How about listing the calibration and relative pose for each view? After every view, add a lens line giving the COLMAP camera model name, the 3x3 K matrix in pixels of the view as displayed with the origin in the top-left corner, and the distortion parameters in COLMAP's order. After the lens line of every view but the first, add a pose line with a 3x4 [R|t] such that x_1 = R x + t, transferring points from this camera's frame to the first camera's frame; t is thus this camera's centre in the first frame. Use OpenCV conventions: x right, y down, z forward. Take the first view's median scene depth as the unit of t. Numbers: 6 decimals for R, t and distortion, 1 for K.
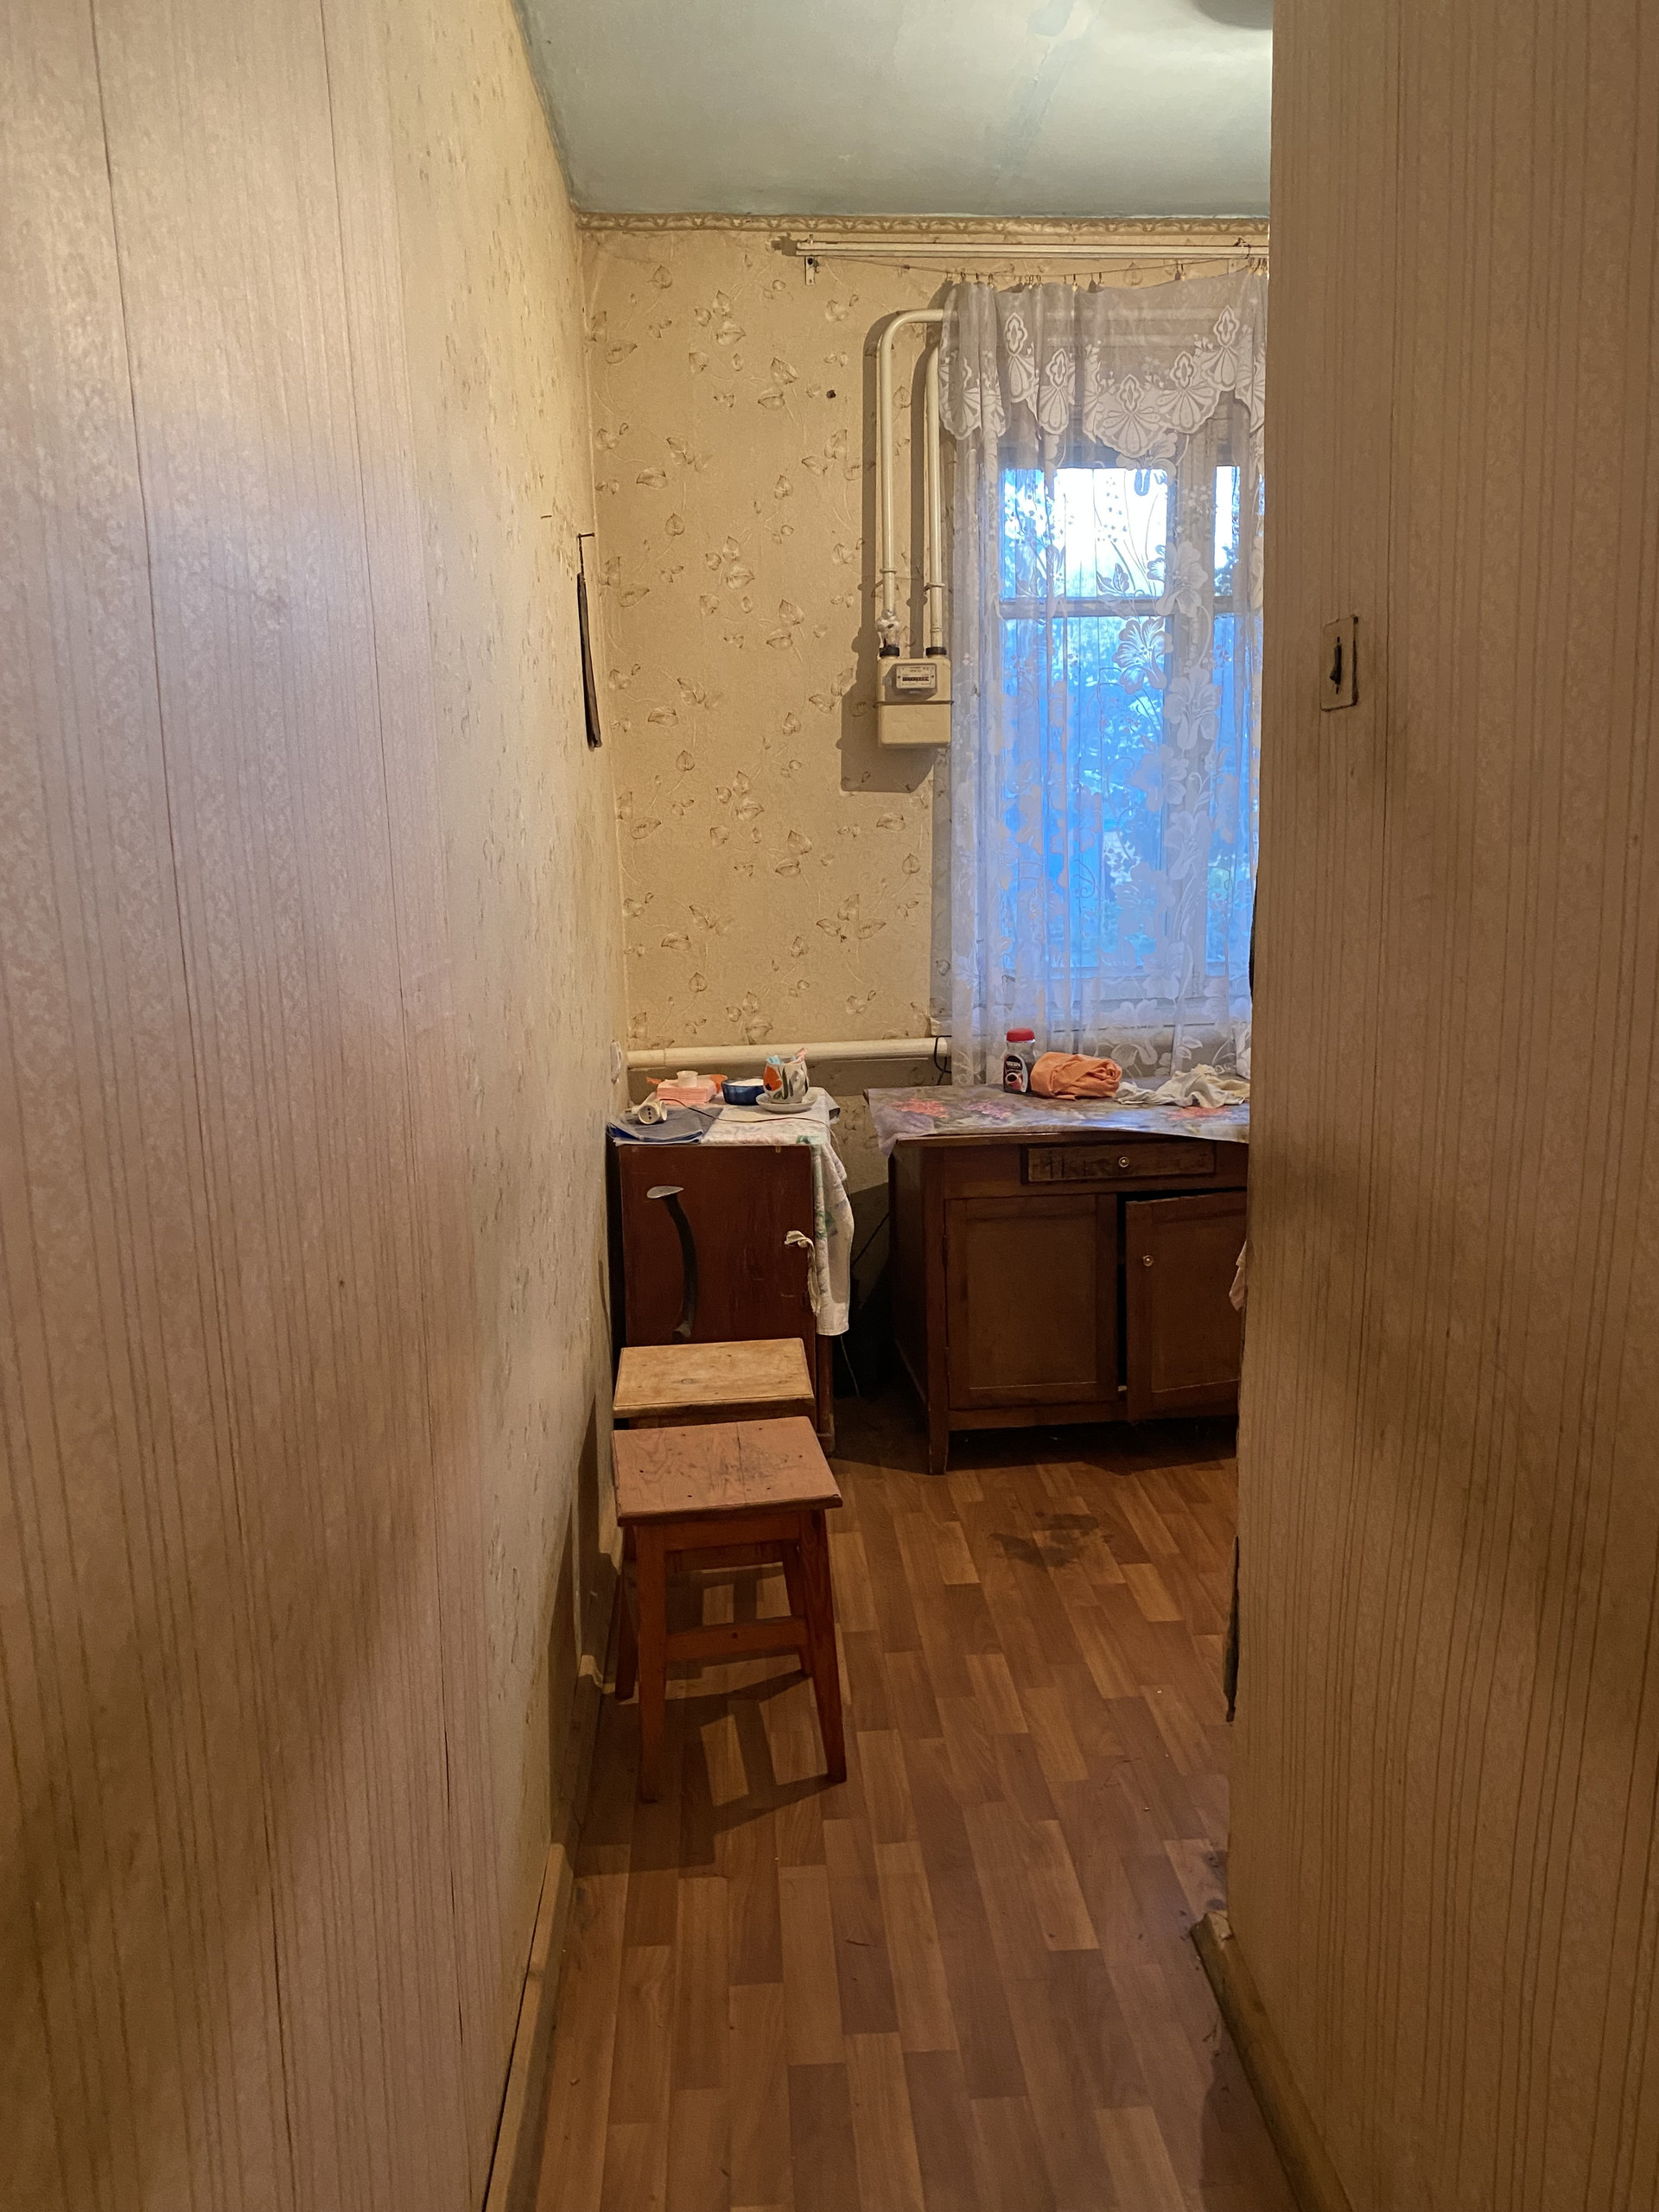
lens RADIAL K [[1664.9, 0, 830.9], [0, 1664.9, 1113.8], [0, 0, 1]] dist [0.015987, -0.001709]
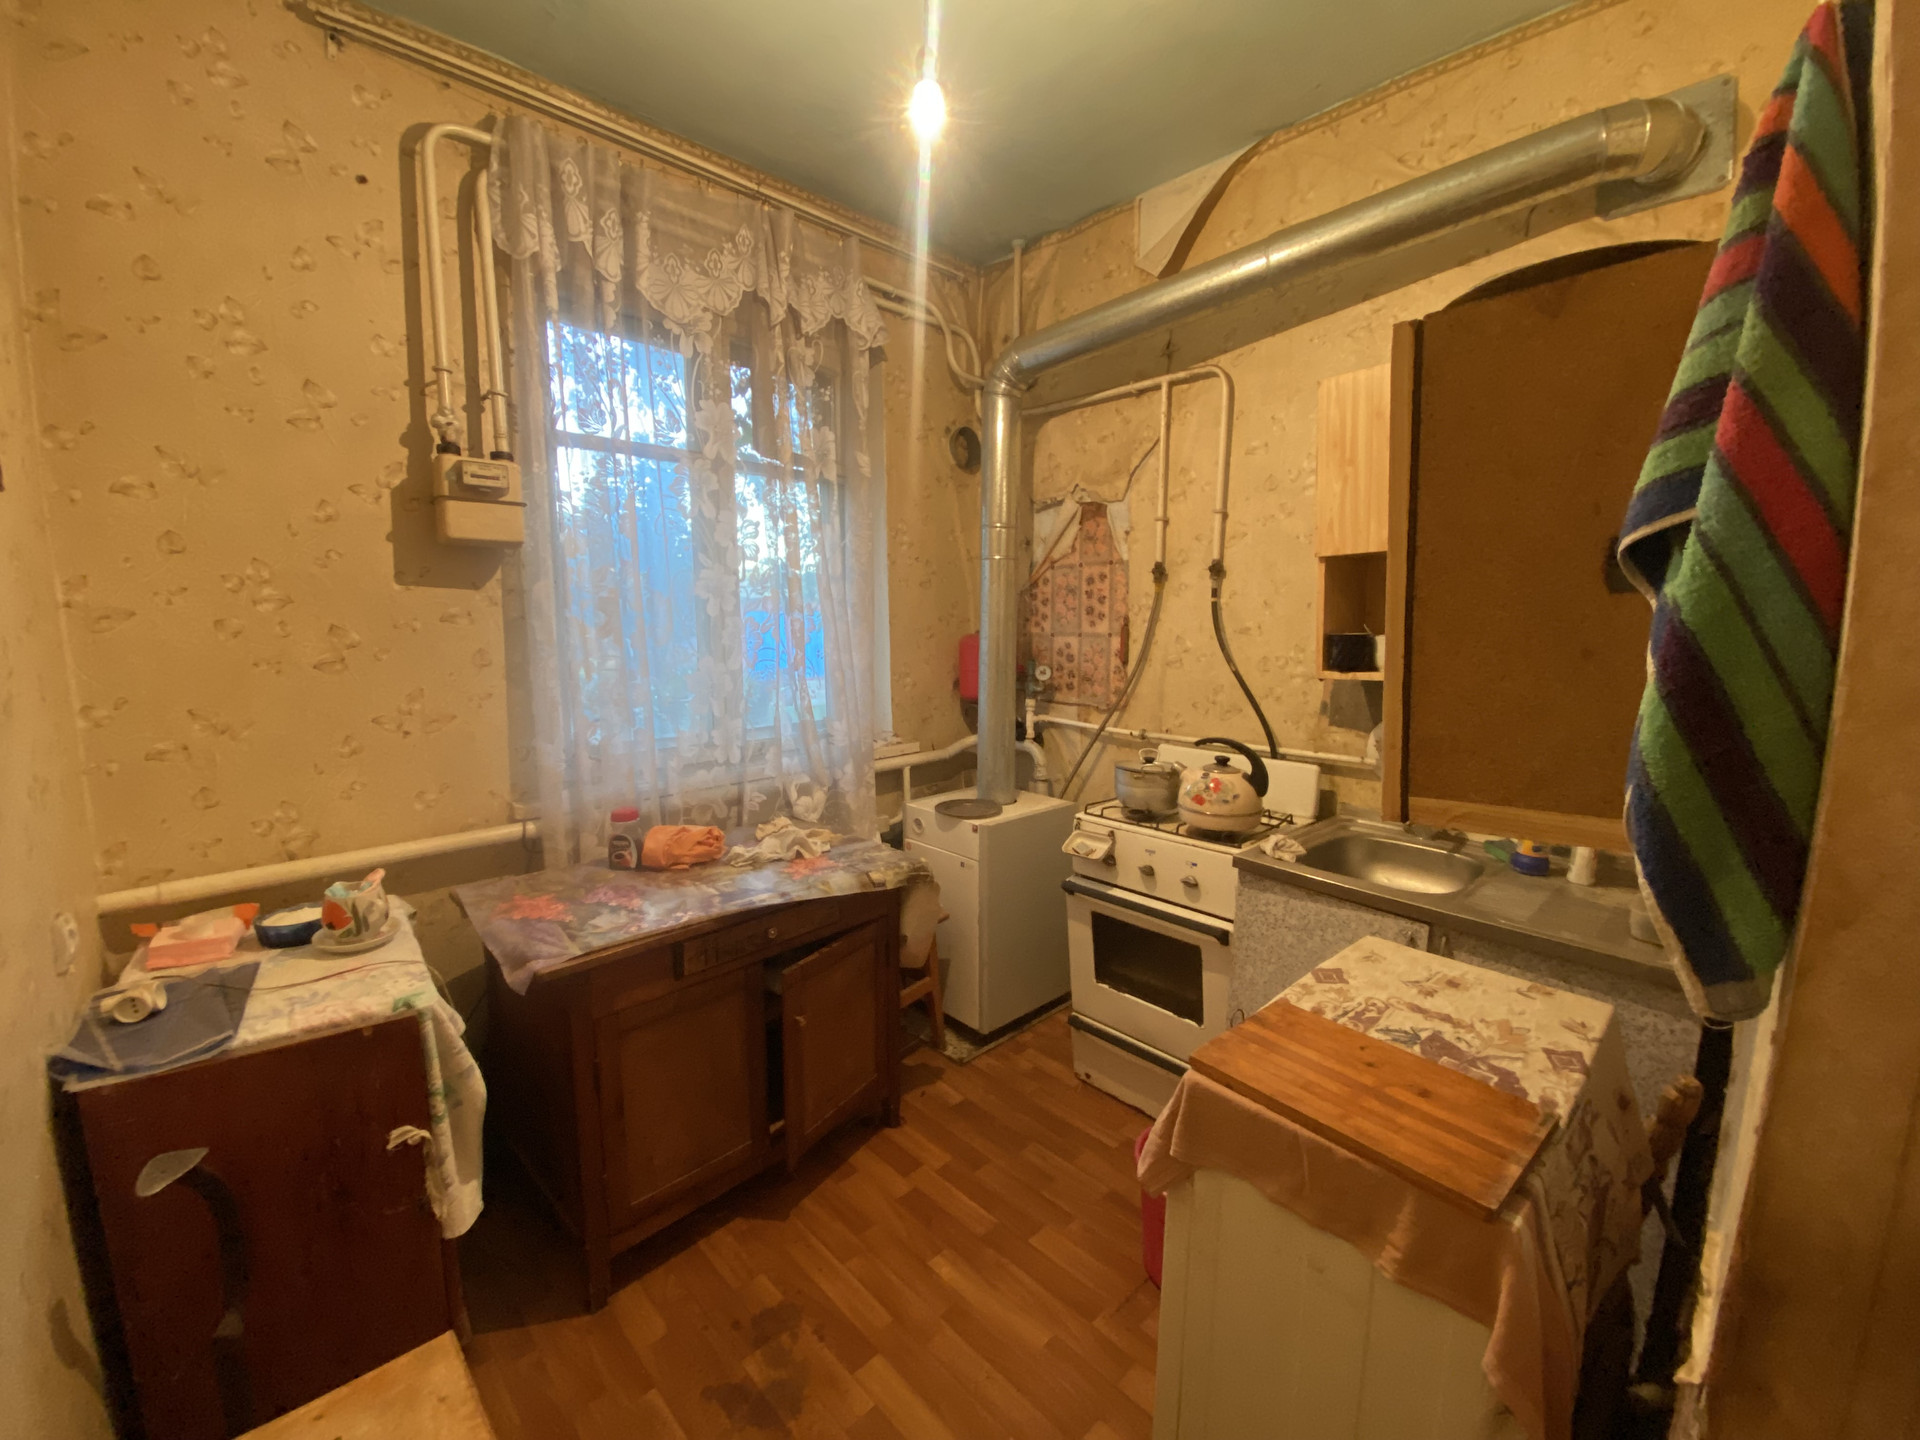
lens RADIAL K [[786.4, 0, 974.7], [0, 786.4, 708.2], [0, 0, 1]] dist [-0.001080, -0.005056]
pose [[0.764060, -0.054982, 0.642798, -0.035755], [0.103997, 0.993828, -0.038608, -0.071931], [-0.636708, 0.096348, 0.765062, 0.458639]]
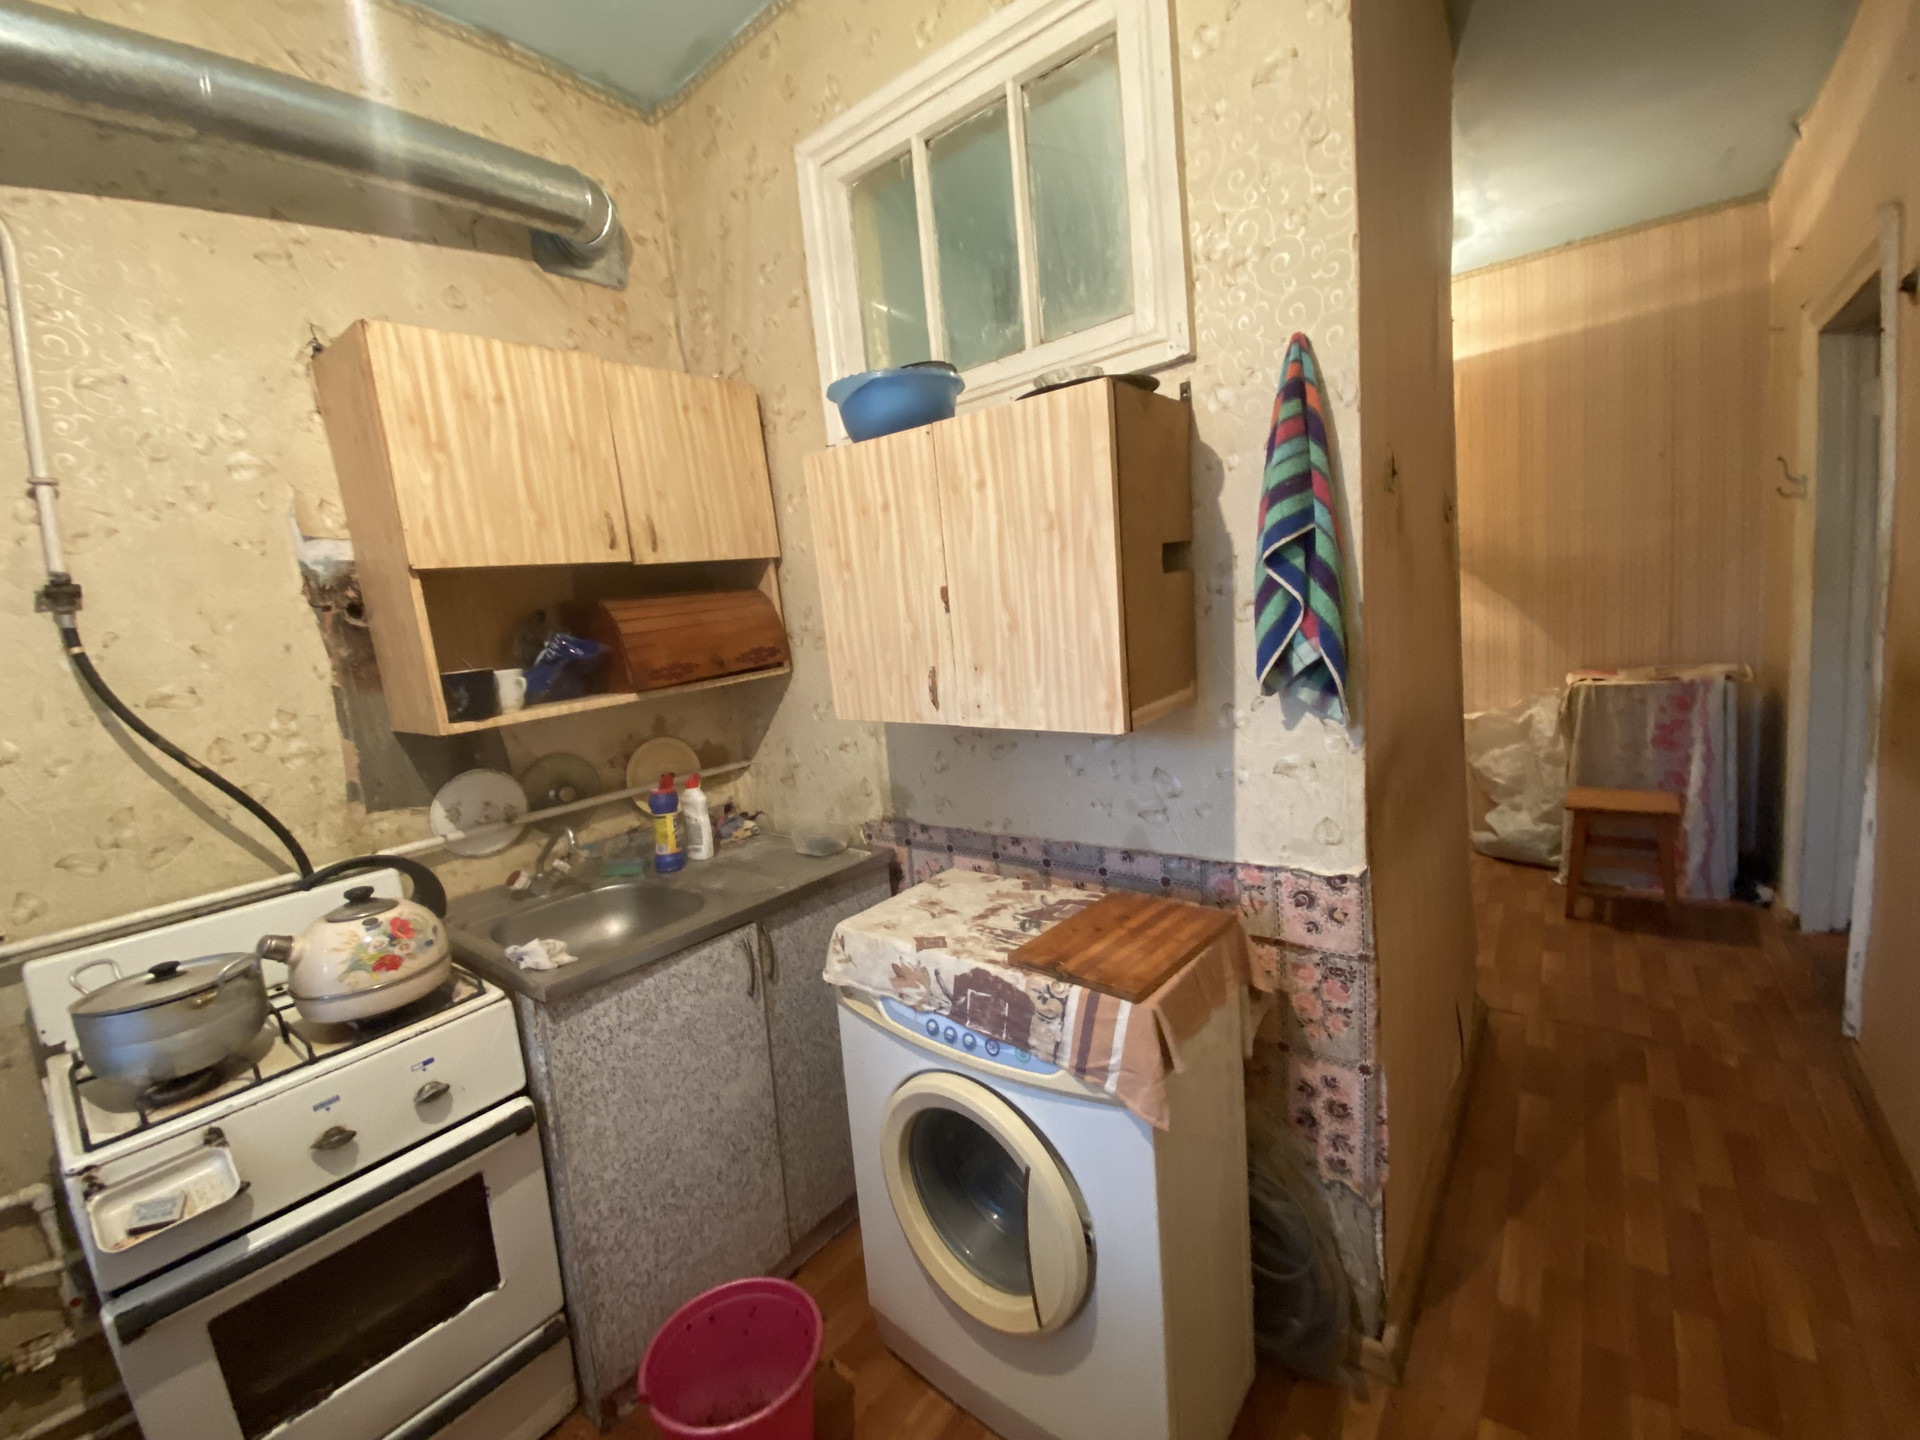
lens RADIAL K [[786.4, 0, 959.1], [0, 786.4, 707.0], [0, 0, 1]] dist [-0.001080, -0.005056]
pose [[-0.743130, 0.003114, 0.669140, 0.030304], [0.224362, 0.943262, 0.244781, -0.134442], [-0.630412, 0.332034, -0.701665, 0.795334]]
